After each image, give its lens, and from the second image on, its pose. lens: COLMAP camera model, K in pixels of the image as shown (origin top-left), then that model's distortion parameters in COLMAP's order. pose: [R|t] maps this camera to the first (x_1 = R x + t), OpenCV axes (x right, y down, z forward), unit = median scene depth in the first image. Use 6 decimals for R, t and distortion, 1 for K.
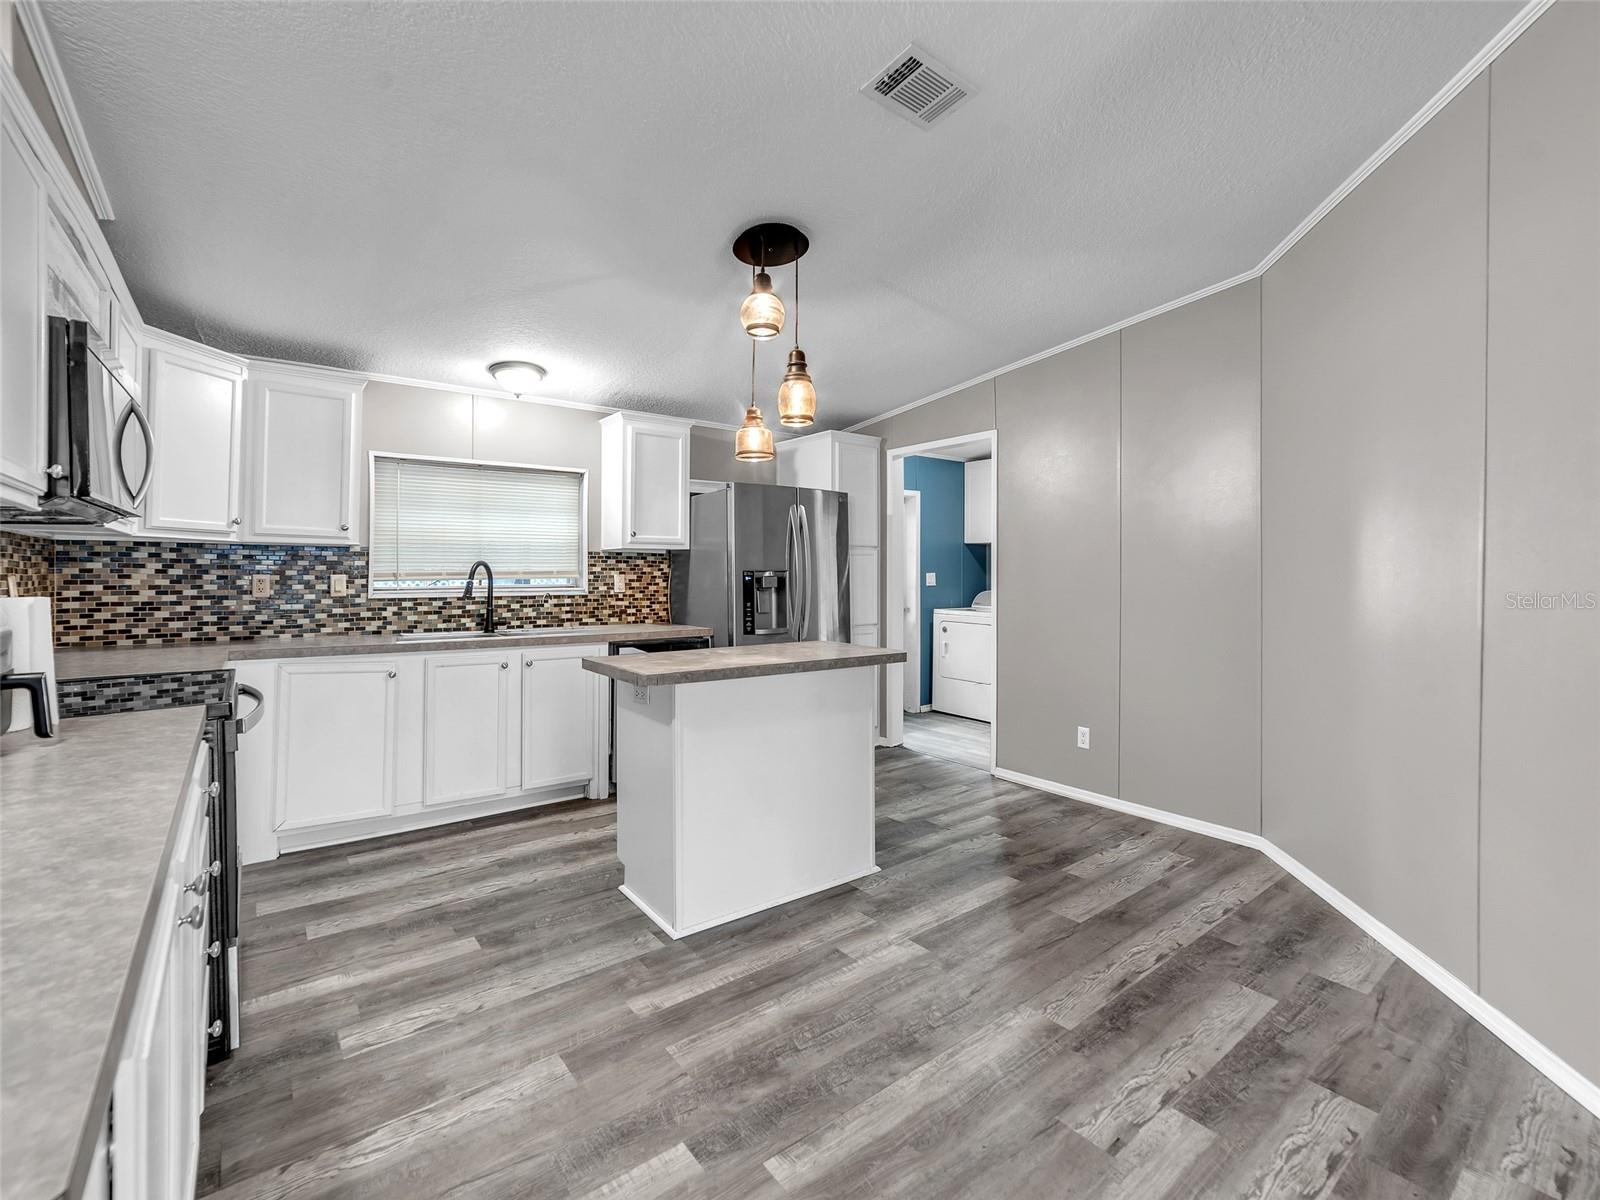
lens RADIAL K [[741.7, 0, 800.0], [0, 741.7, 600.0], [0, 0, 1]] dist [0.003617, 0.001193]
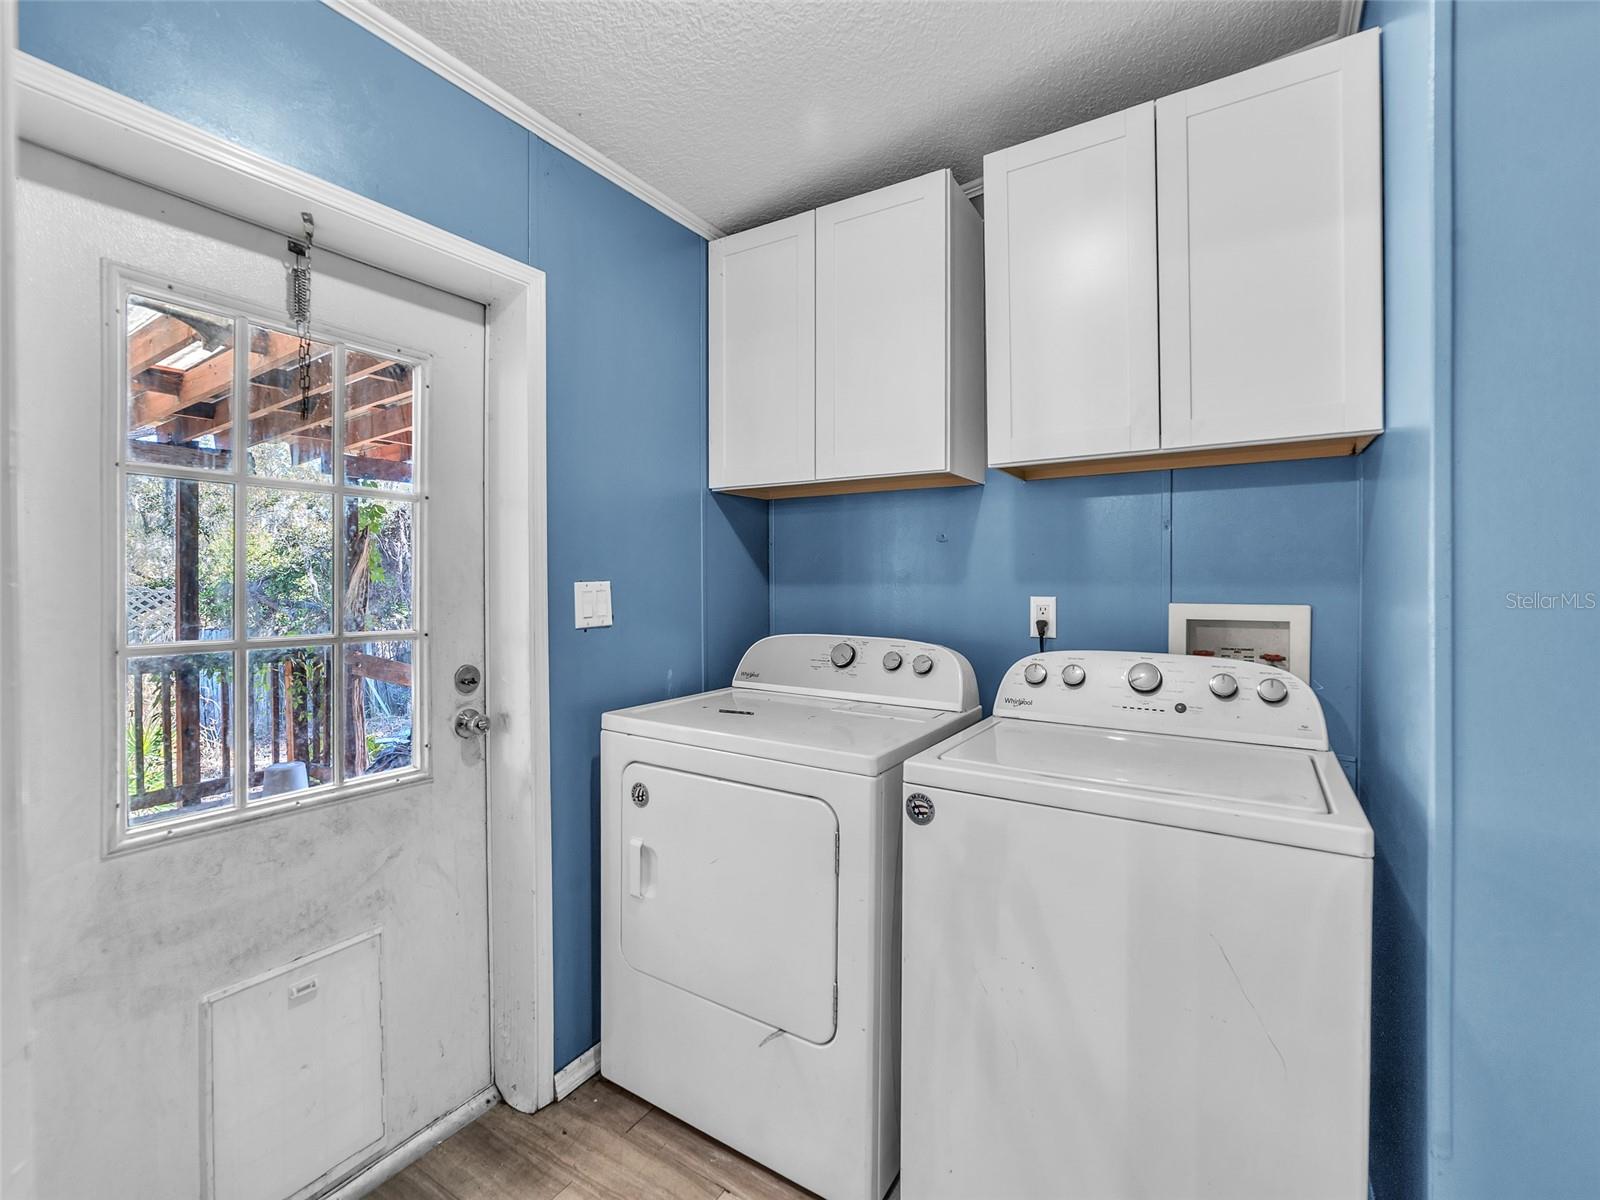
lens RADIAL K [[714.0, 0, 794.6], [0, 714.0, 583.3], [0, 0, 1]] dist [-0.001195, 0.007851]
pose [[0.937829, 0.004546, 0.347069, 0.153795], [0.007992, 0.999366, -0.034685, -0.025812], [-0.347007, 0.035302, 0.937198, 0.719542]]
